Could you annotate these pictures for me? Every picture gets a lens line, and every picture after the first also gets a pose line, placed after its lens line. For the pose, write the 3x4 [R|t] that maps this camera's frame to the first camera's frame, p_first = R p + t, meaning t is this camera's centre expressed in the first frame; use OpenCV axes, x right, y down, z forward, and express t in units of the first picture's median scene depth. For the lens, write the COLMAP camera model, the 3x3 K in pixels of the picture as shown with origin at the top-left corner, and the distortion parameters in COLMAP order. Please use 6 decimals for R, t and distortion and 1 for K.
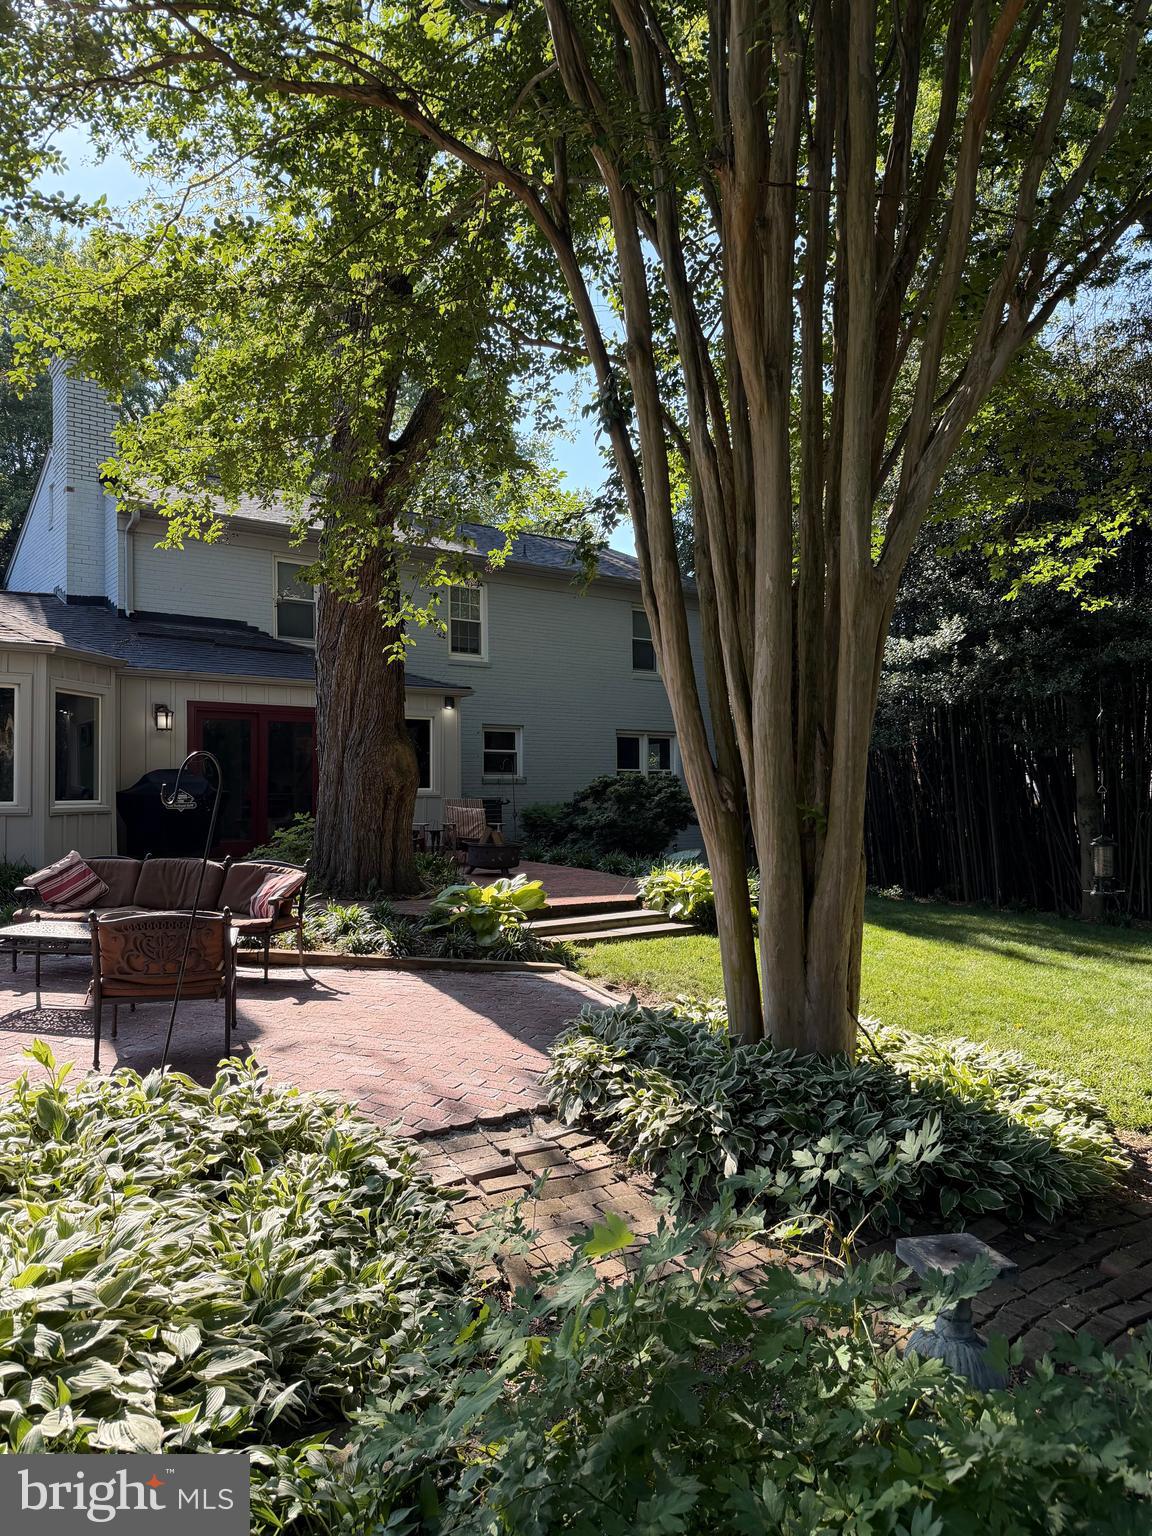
lens RADIAL K [[1075.4, 0, 576.0], [0, 1075.4, 770.4], [0, 0, 1]] dist [0.005105, 0.000220]
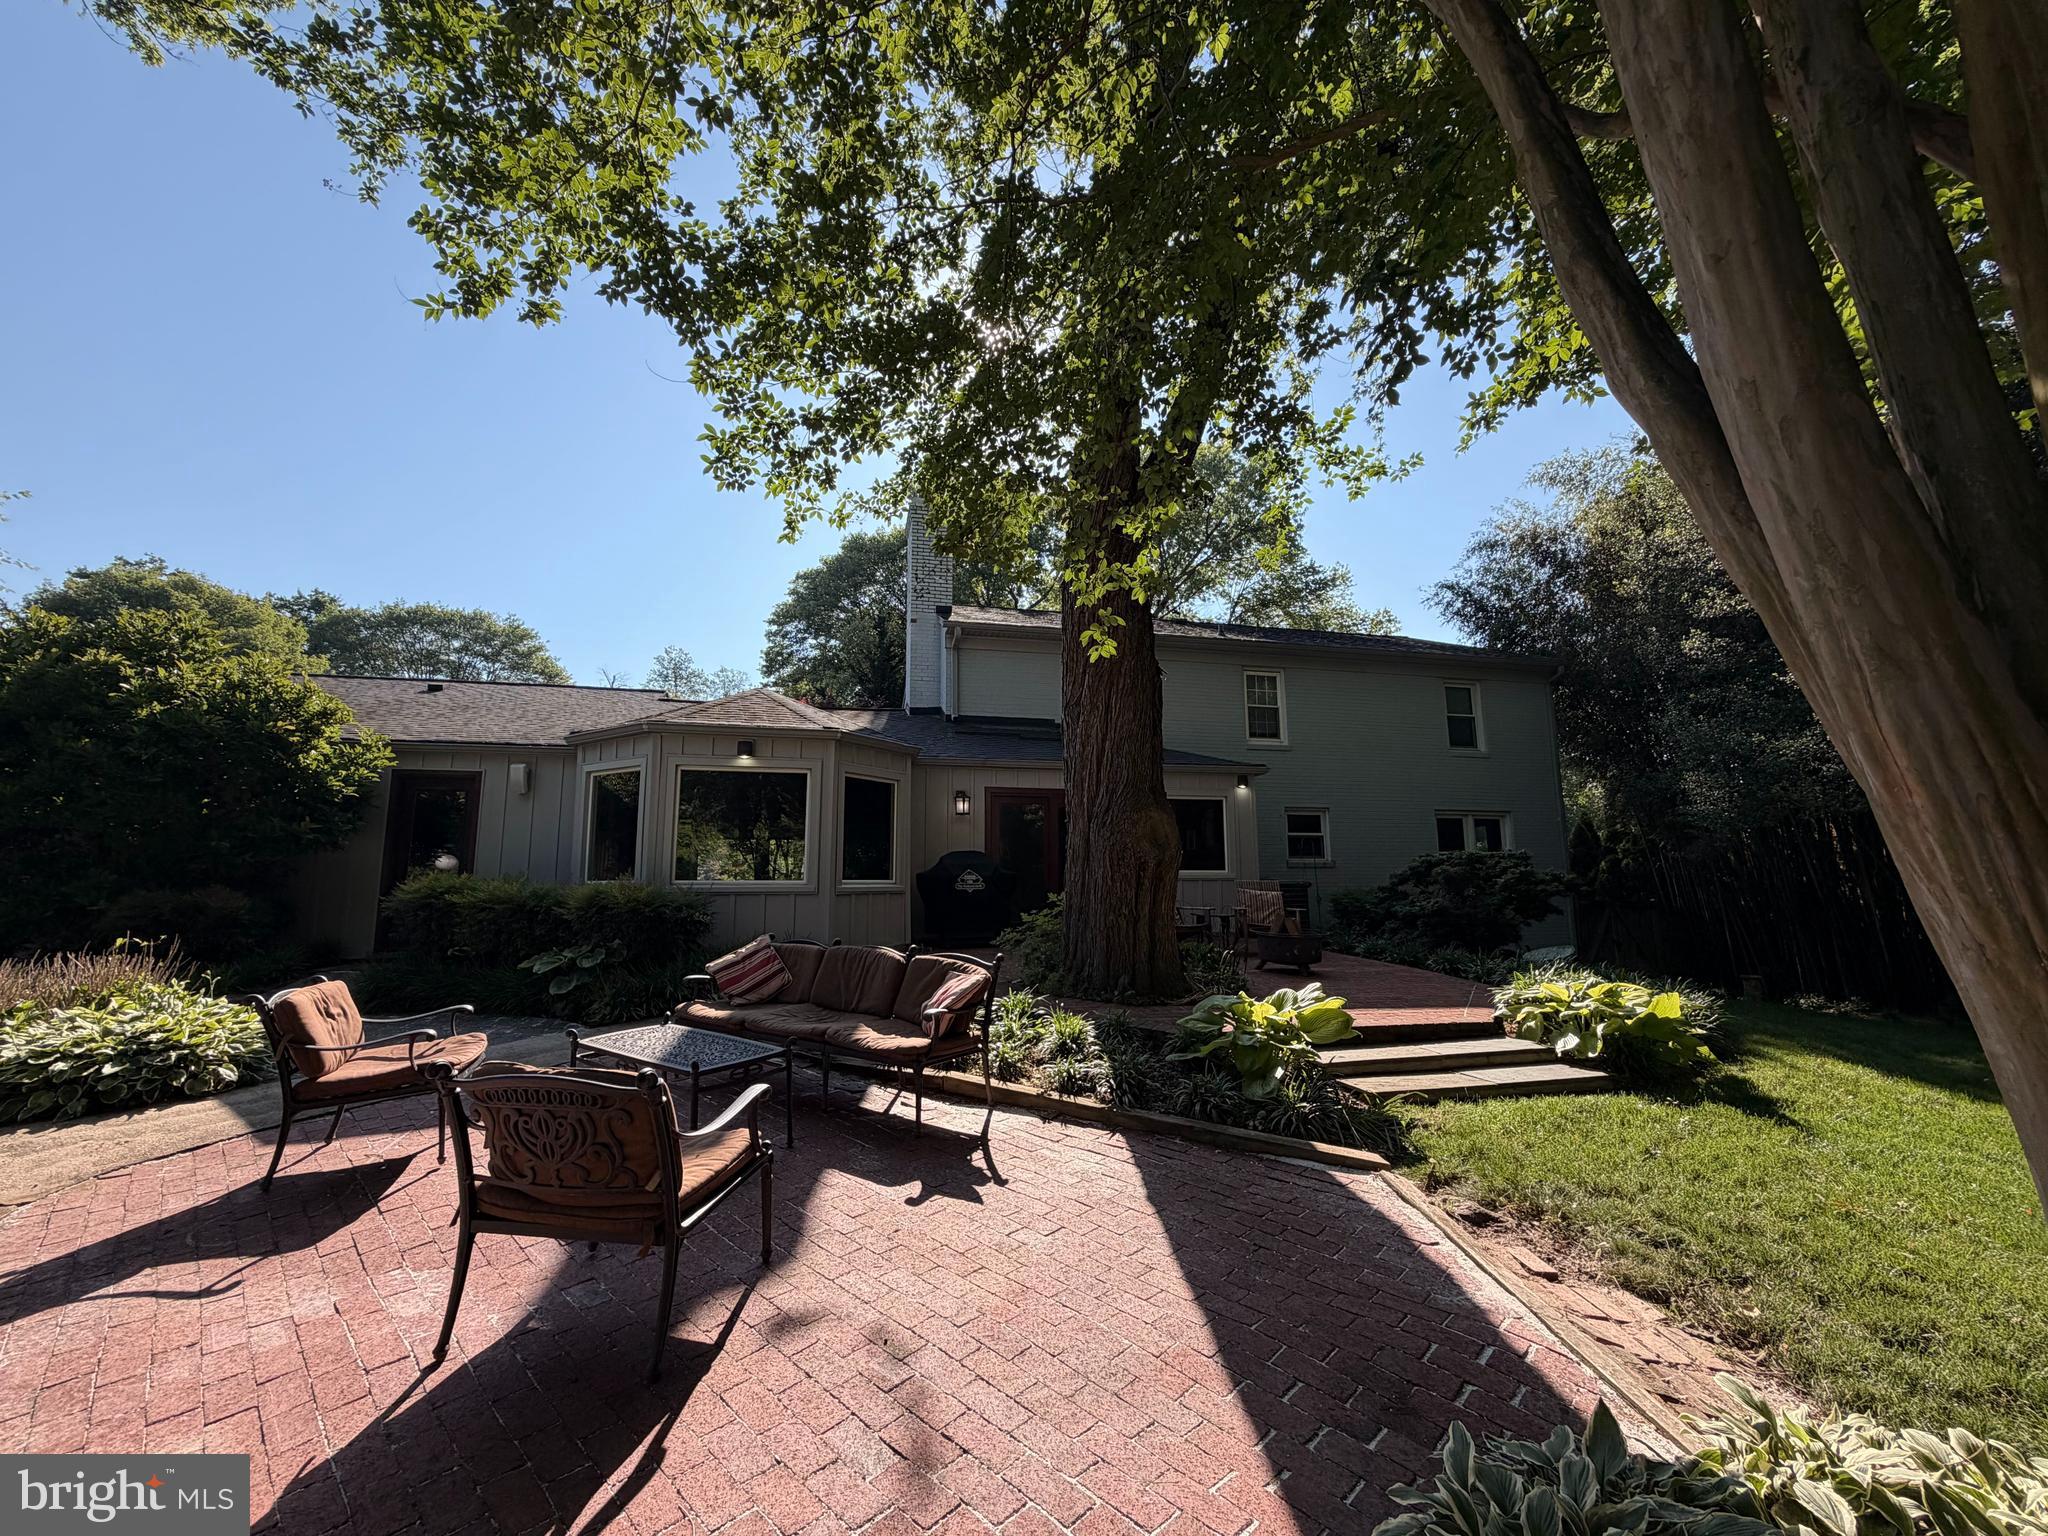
lens RADIAL K [[818.9, 0, 1010.8], [0, 818.9, 771.7], [0, 0, 1]] dist [-0.001362, 0.000447]
pose [[0.907934, -0.052450, -0.415818, -0.000801], [0.005262, 0.993487, -0.113824, 0.016321], [0.419080, 0.101157, 0.902297, 0.364757]]
